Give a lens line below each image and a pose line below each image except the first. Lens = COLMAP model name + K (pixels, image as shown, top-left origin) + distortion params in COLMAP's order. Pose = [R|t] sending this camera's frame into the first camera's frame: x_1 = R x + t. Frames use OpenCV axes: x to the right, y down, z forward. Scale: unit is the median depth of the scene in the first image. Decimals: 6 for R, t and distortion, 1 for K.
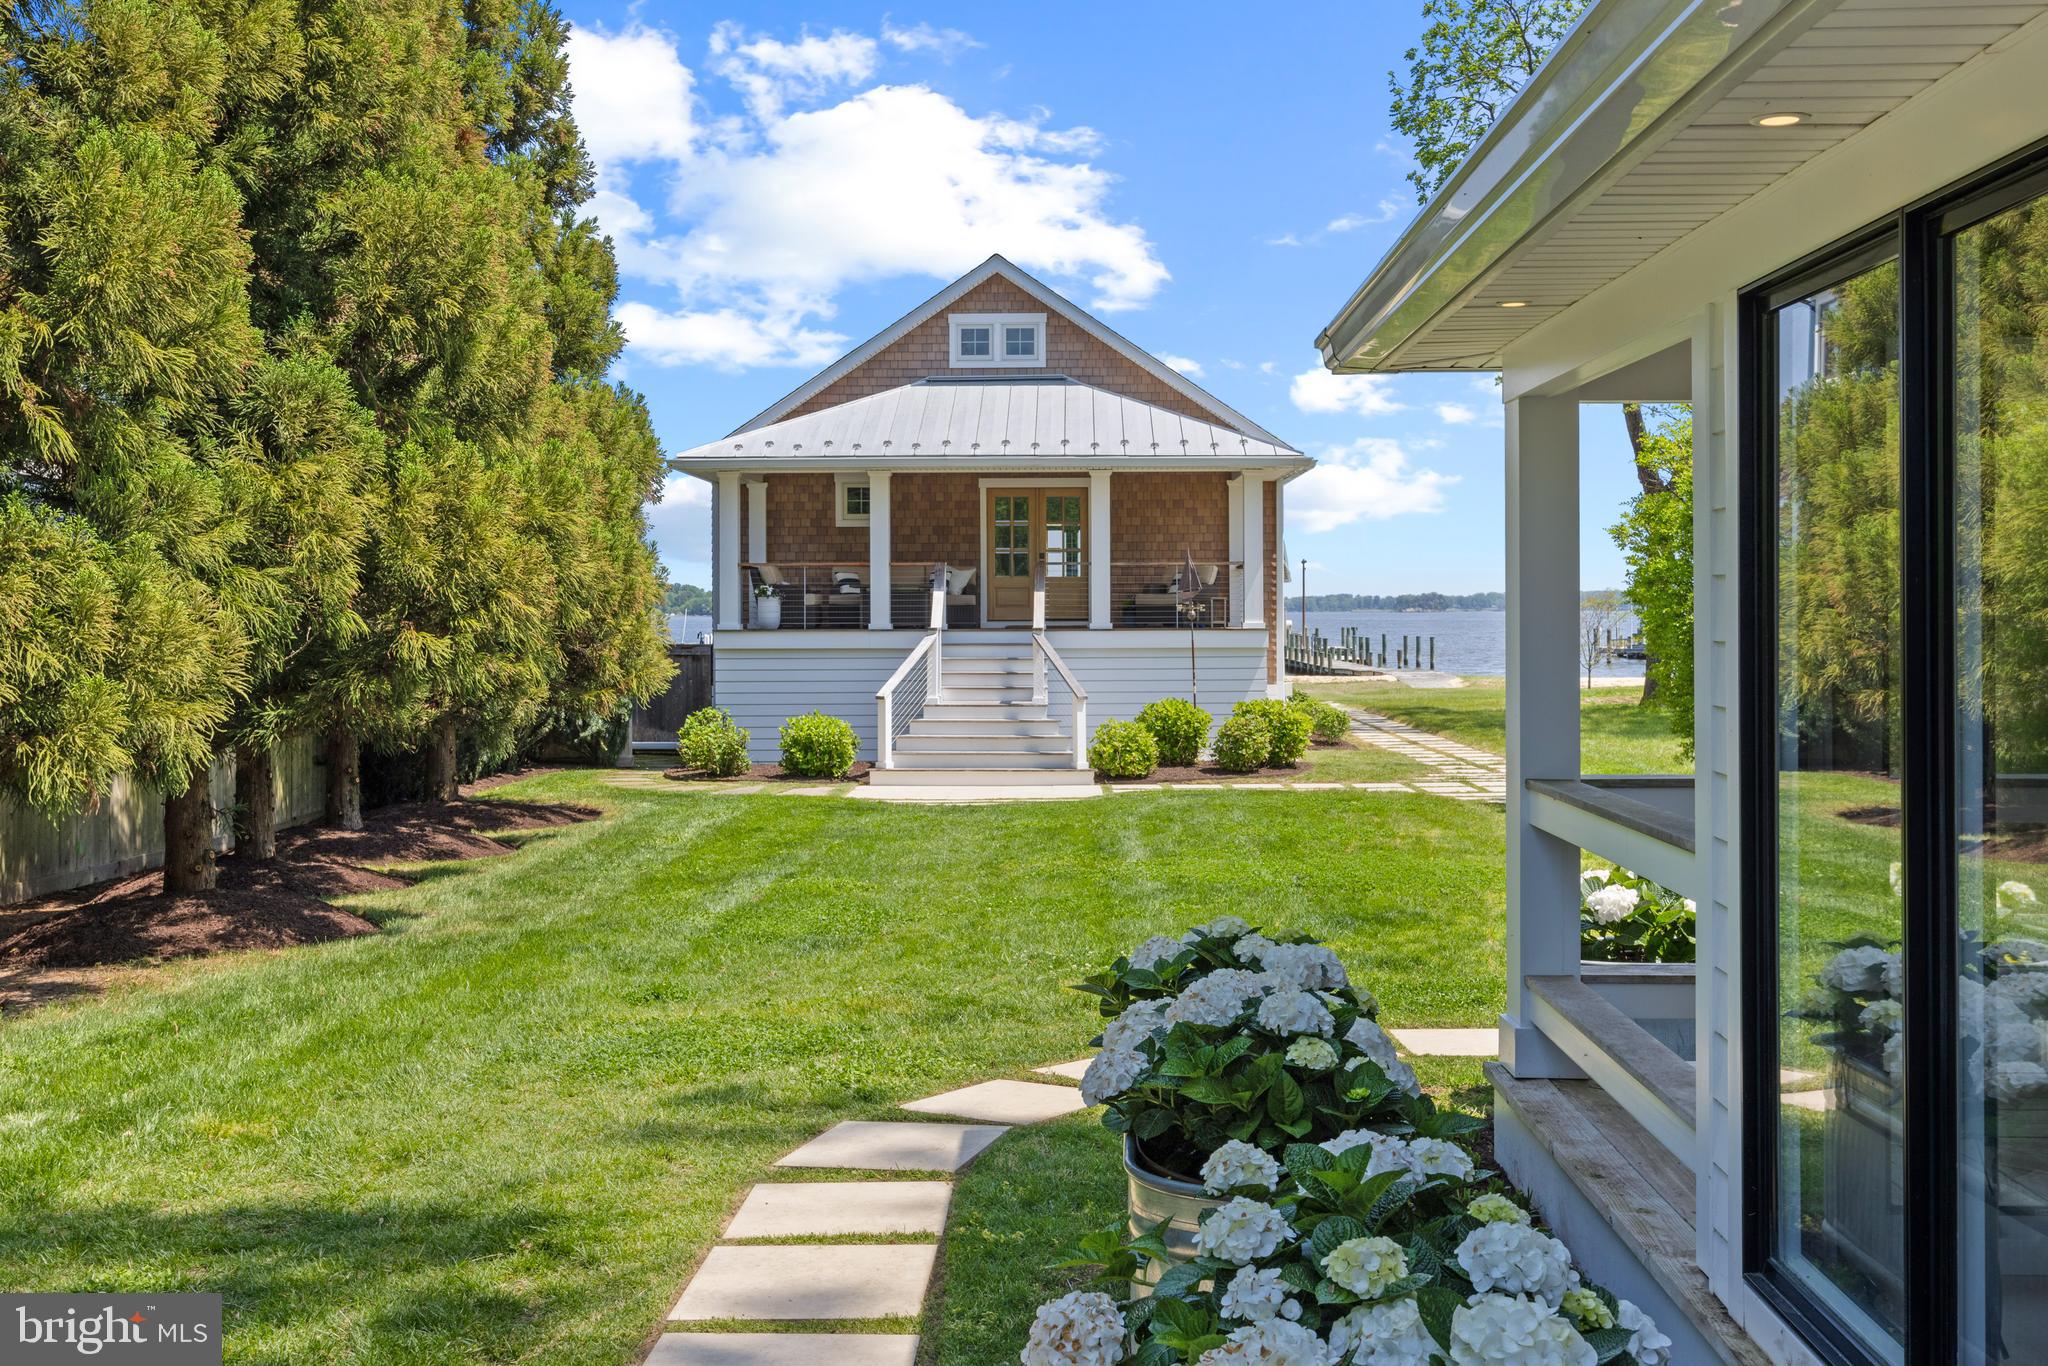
lens RADIAL K [[1939.5, 0, 1024.0], [0, 1939.5, 683.0], [0, 0, 1]] dist [-0.006203, -0.000132]
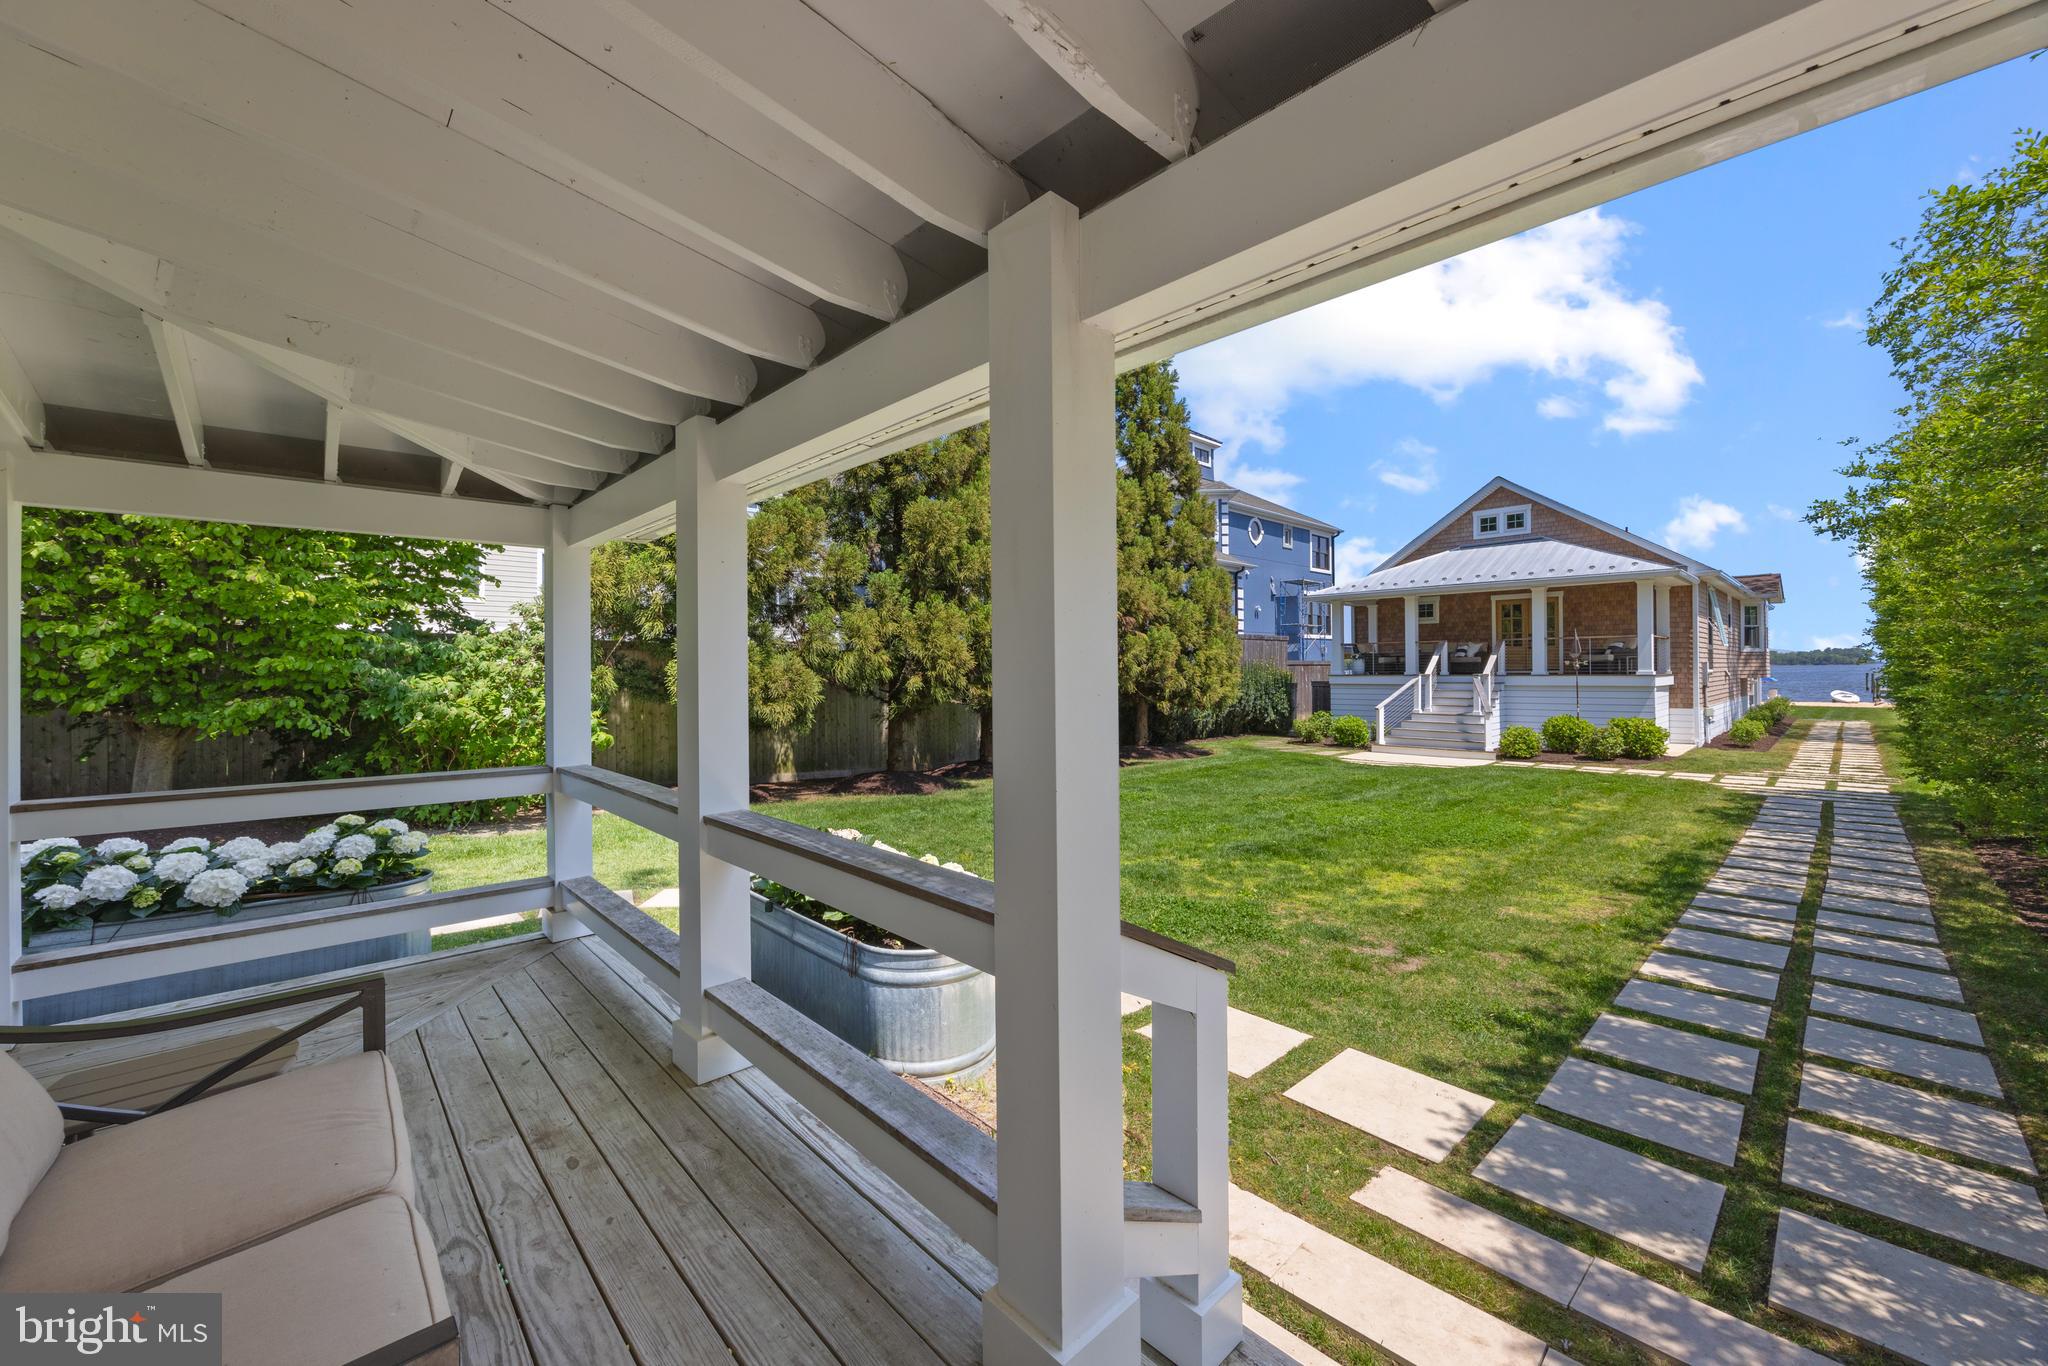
lens RADIAL K [[781.6, 0, 1019.1], [0, 781.6, 674.7], [0, 0, 1]] dist [-0.002697, 0.000117]
pose [[0.714266, 0.002665, -0.699869, 0.193677], [-0.020553, 0.999641, -0.017170, -0.005150], [0.699573, 0.026648, 0.714064, 0.137067]]
